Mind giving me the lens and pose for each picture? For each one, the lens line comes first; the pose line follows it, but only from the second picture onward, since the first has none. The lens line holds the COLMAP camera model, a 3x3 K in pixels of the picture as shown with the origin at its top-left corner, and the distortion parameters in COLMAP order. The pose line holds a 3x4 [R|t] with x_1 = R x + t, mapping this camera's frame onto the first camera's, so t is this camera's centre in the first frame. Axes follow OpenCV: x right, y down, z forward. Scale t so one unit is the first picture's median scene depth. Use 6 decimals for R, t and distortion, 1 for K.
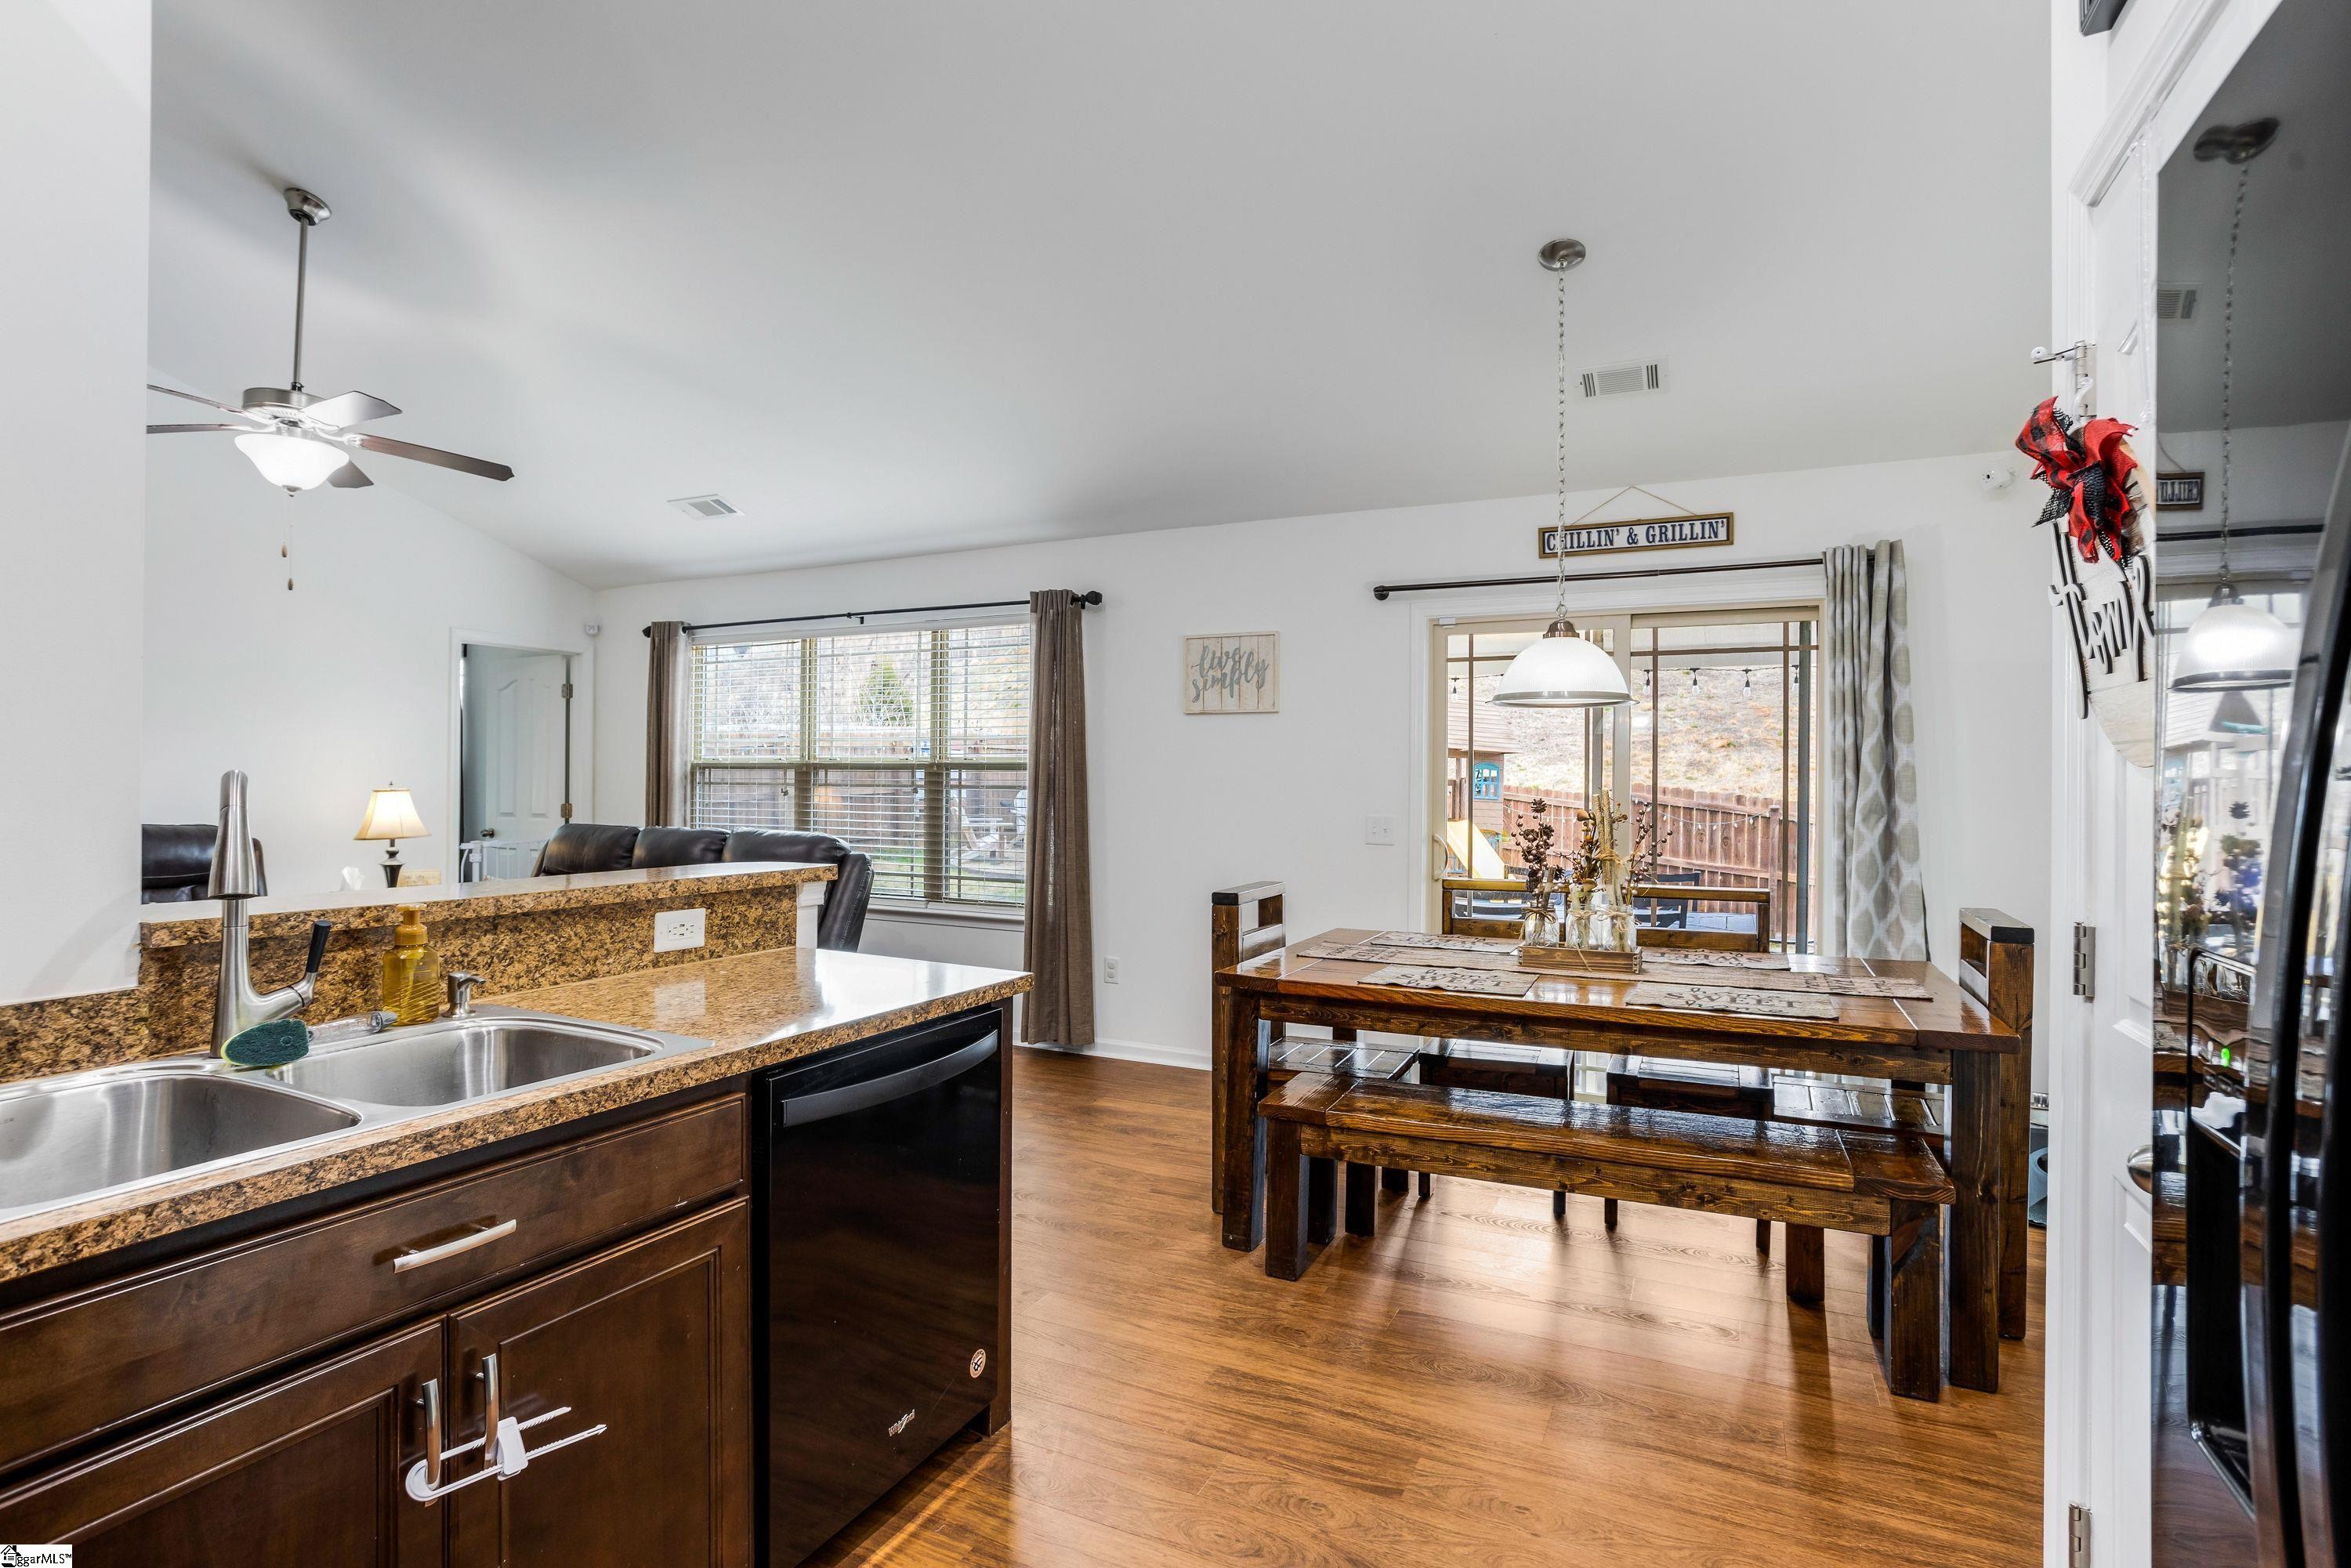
lens RADIAL K [[1147.0, 0, 1191.3], [0, 1147.0, 799.8], [0, 0, 1]] dist [-0.035471, 0.011033]
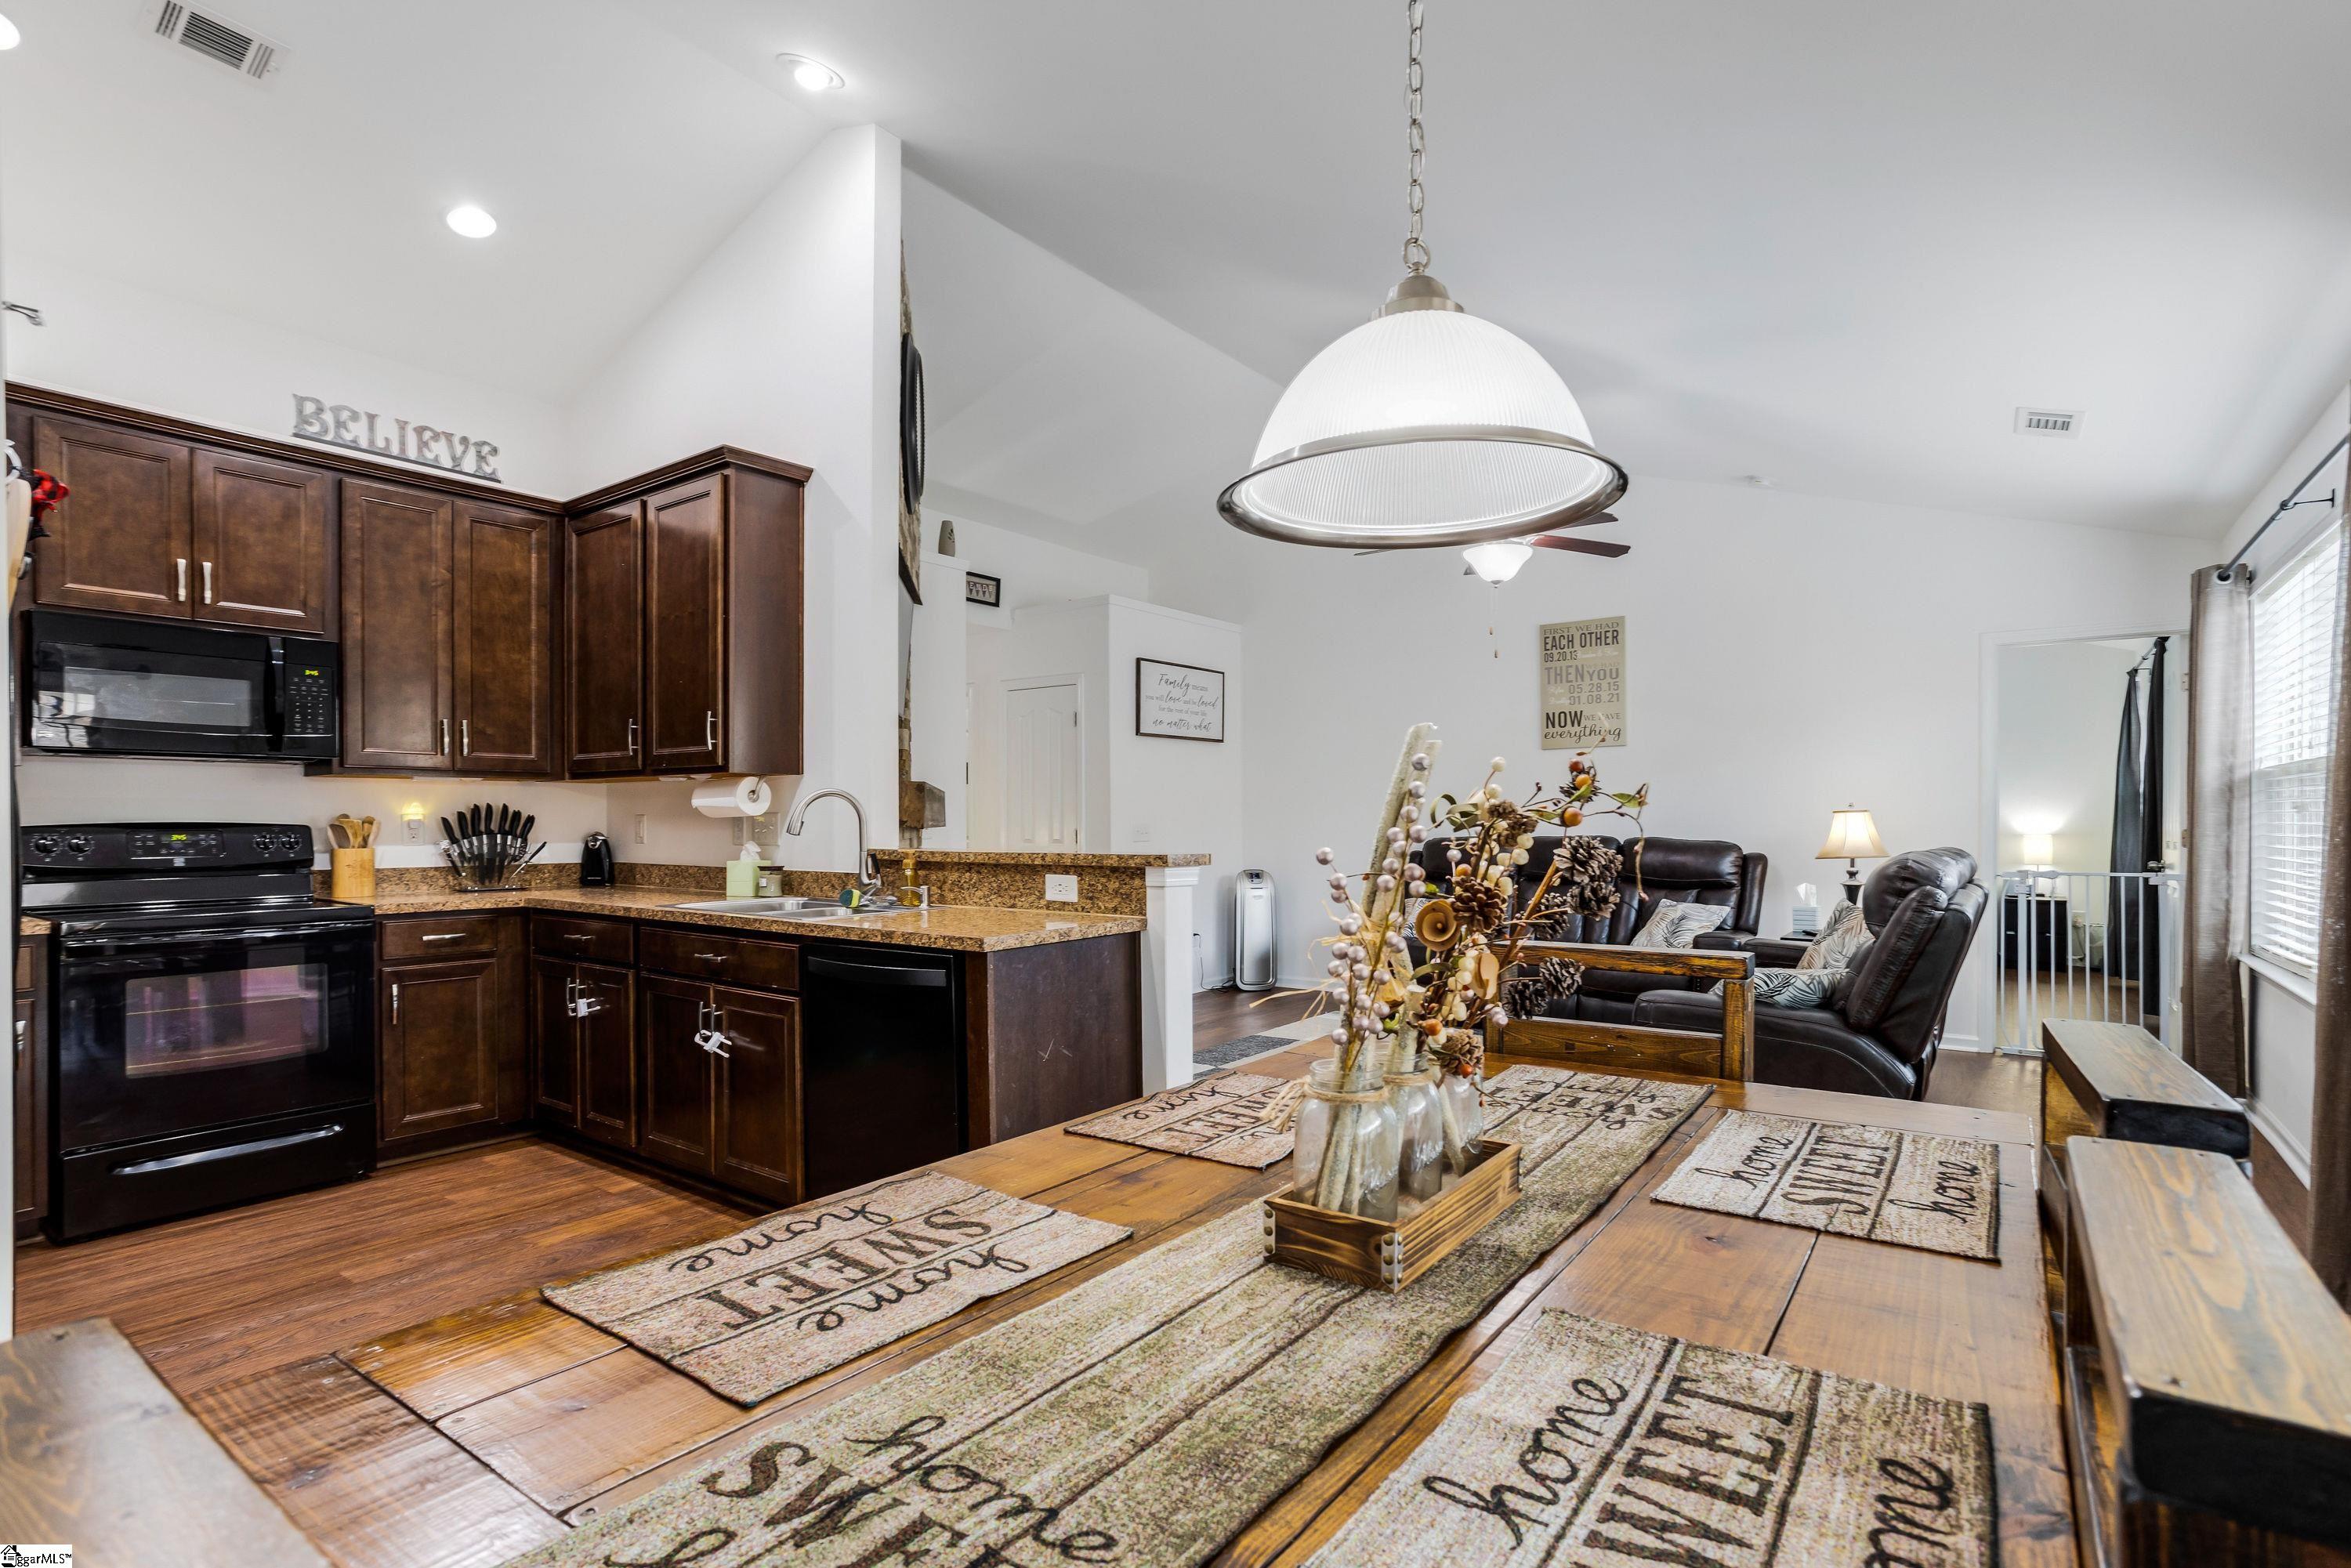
lens RADIAL K [[1147.0, 0, 1140.2], [0, 1147.0, 823.7], [0, 0, 1]] dist [-0.035471, 0.011033]
pose [[-0.187670, -0.004246, -0.982223, 0.606857], [-0.011886, 0.999927, -0.002052, 0.017810], [0.982160, 0.011289, -0.187707, 0.816519]]
